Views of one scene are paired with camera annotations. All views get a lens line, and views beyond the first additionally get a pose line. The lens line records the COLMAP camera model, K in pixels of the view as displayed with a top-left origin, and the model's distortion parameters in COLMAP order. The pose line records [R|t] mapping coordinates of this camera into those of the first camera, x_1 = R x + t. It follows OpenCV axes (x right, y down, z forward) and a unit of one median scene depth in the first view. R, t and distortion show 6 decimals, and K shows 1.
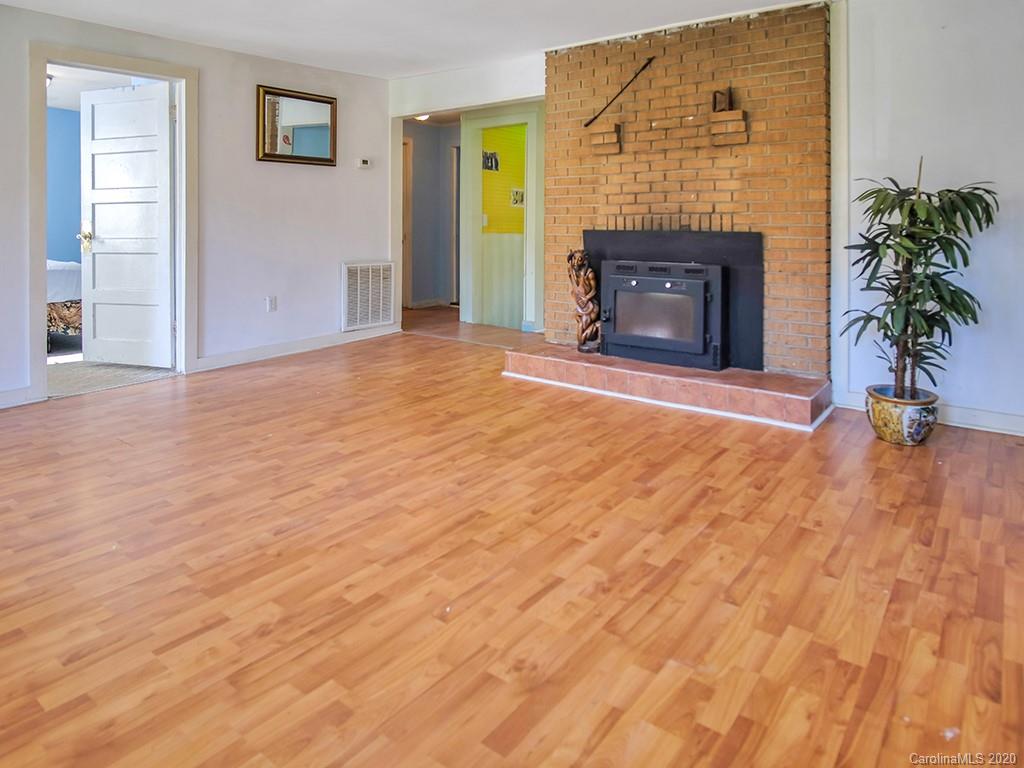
lens RADIAL K [[667.2, 0, 521.0], [0, 667.2, 207.2], [0, 0, 1]] dist [-0.022356, -0.000032]
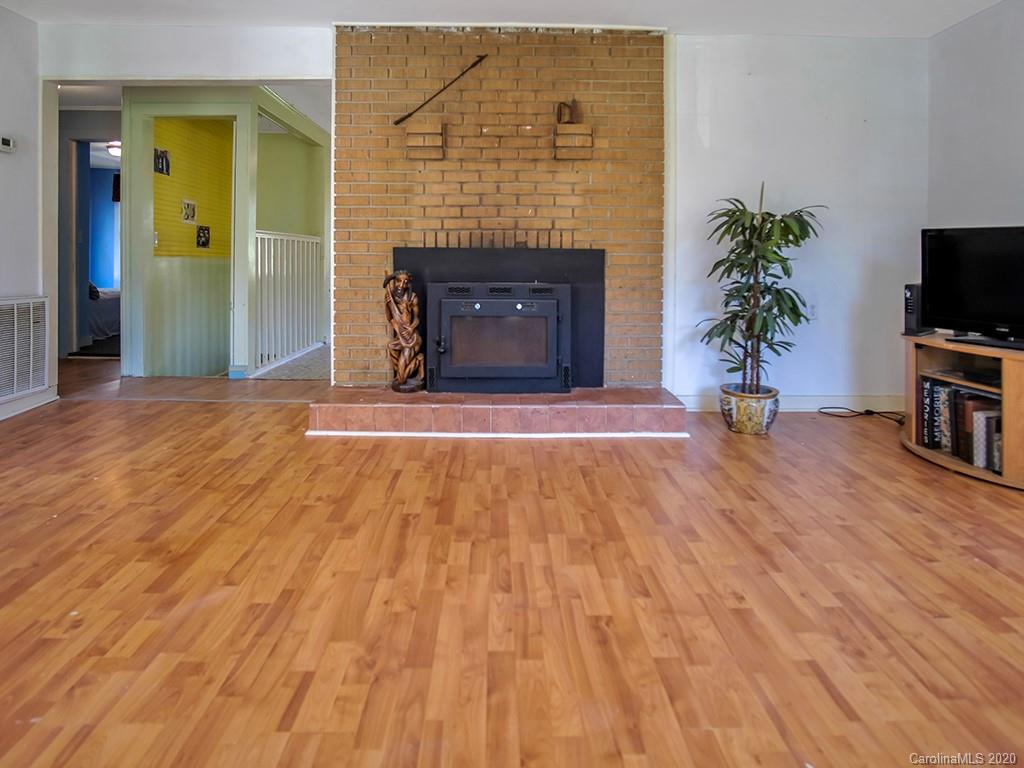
lens RADIAL K [[652.5, 0, 510.3], [0, 652.5, 251.7], [0, 0, 1]] dist [-0.025454, 0.004006]
pose [[0.780427, 0.007376, 0.625203, -0.333187], [-0.018263, 0.999773, 0.011001, 0.030602], [-0.624980, -0.020004, 0.780384, 0.296293]]
